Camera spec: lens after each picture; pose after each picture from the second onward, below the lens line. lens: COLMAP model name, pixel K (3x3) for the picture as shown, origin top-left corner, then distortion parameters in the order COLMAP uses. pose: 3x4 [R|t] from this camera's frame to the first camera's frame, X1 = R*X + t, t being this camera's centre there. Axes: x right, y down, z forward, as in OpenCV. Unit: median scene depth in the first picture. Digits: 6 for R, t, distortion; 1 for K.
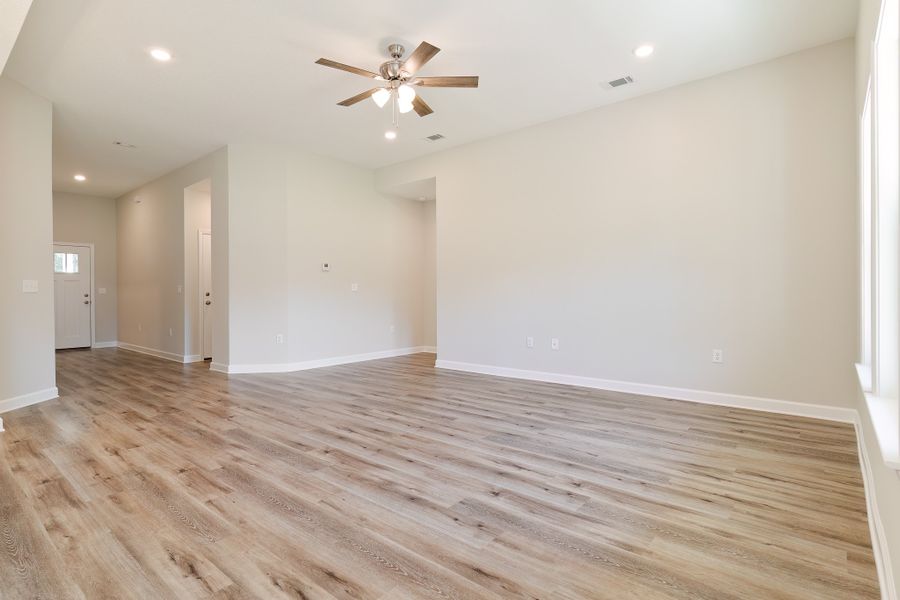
lens RADIAL K [[455.4, 0, 444.5], [0, 455.4, 296.7], [0, 0, 1]] dist [0.002081, 0.000262]
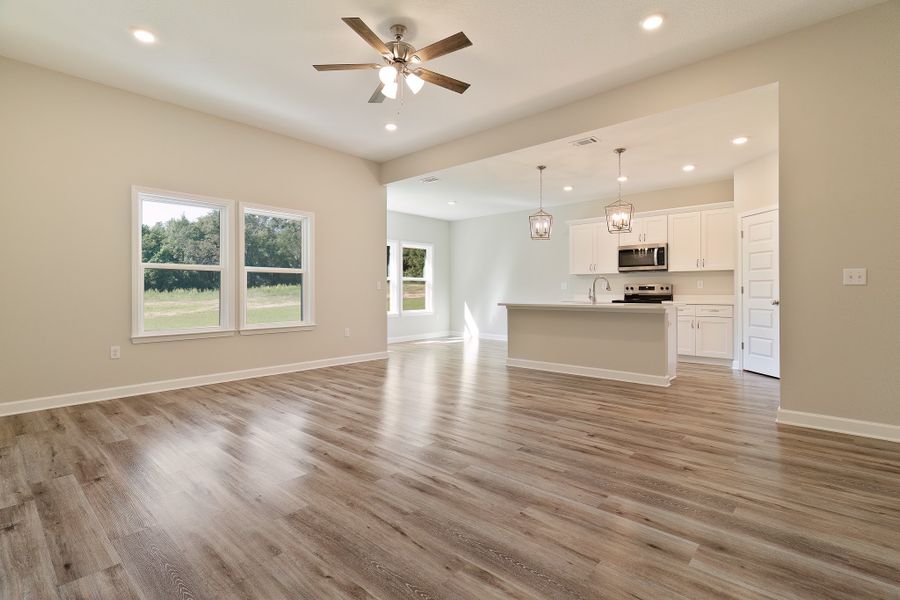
lens RADIAL K [[440.8, 0, 451.5], [0, 440.8, 286.9], [0, 0, 1]] dist [-0.001427, -0.000590]
pose [[-0.999615, 0.007862, 0.026612, -0.323748], [0.007742, 0.999959, -0.004626, -0.025154], [-0.026647, -0.004418, -0.999635, 2.645371]]
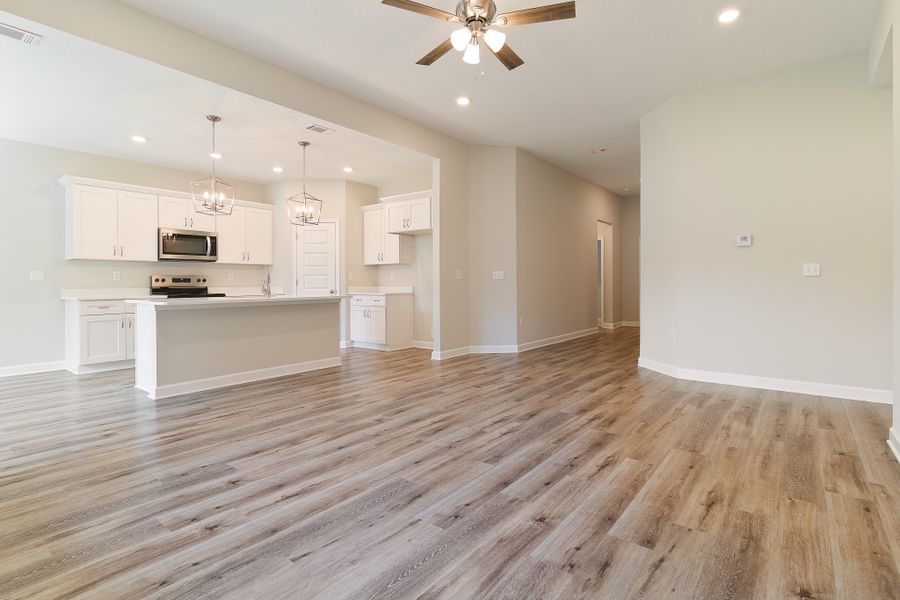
lens RADIAL K [[440.8, 0, 451.5], [0, 440.8, 286.9], [0, 0, 1]] dist [-0.001427, -0.000590]
pose [[0.044684, 0.016980, -0.998857, 0.982875], [-0.003083, 0.999853, 0.016859, -0.027853], [0.998996, 0.002326, 0.044730, 1.258573]]
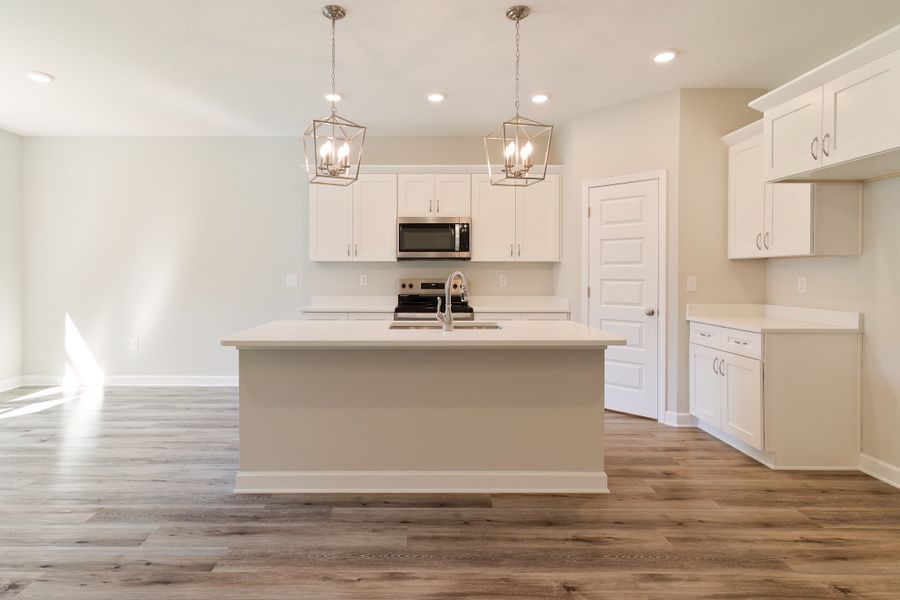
lens RADIAL K [[476.0, 0, 430.3], [0, 476.0, 273.0], [0, 0, 1]] dist [0.001481, 0.000111]
pose [[-0.761855, 0.005575, -0.647723, -0.219061], [-0.001274, 0.999948, 0.010106, -0.089315], [0.647746, 0.008525, -0.761809, 1.344087]]
